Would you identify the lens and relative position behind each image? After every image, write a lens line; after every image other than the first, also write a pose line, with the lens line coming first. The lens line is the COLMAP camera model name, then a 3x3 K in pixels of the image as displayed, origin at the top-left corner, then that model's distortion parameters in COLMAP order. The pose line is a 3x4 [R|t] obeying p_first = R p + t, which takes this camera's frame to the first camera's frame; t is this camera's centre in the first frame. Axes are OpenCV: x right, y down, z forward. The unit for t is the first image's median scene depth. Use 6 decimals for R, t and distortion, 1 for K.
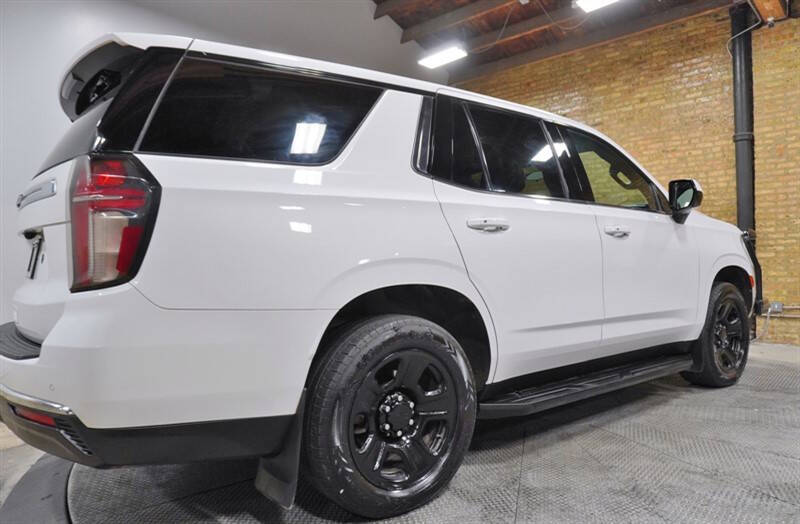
lens RADIAL K [[571.7, 0, 389.0], [0, 571.7, 264.3], [0, 0, 1]] dist [-0.046462, 0.034310]
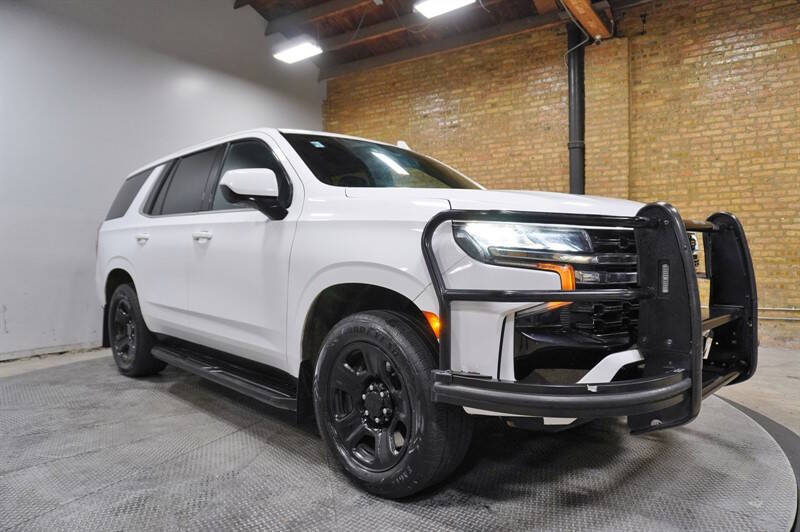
lens RADIAL K [[565.5, 0, 401.4], [0, 565.5, 264.6], [0, 0, 1]] dist [-0.029739, 0.022062]
pose [[0.987653, 0.007036, 0.156499, 0.134432], [-0.010442, 0.999726, 0.020952, -0.016991], [-0.156308, -0.022328, 0.987456, -0.015000]]
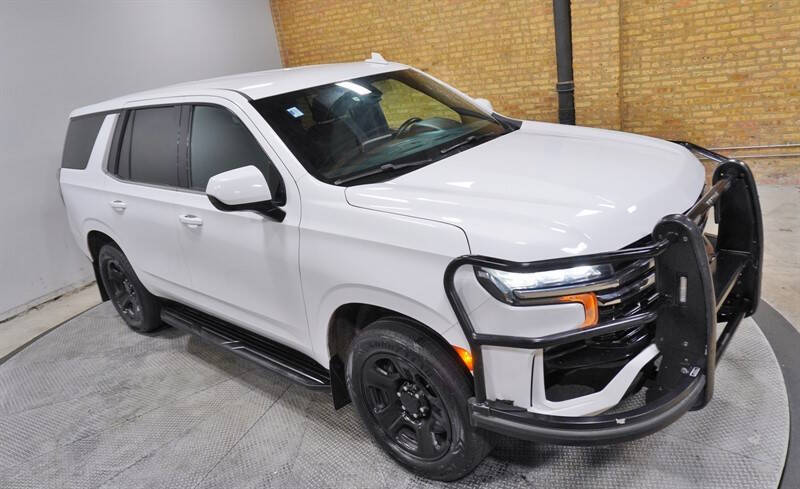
lens RADIAL K [[592.2, 0, 404.4], [0, 592.2, 259.3], [0, 0, 1]] dist [-0.031793, 0.020842]
pose [[0.966642, -0.190171, 0.171573, 0.118944], [0.123357, 0.932723, 0.338836, -0.156197], [-0.224467, -0.306369, 0.925069, -0.000331]]
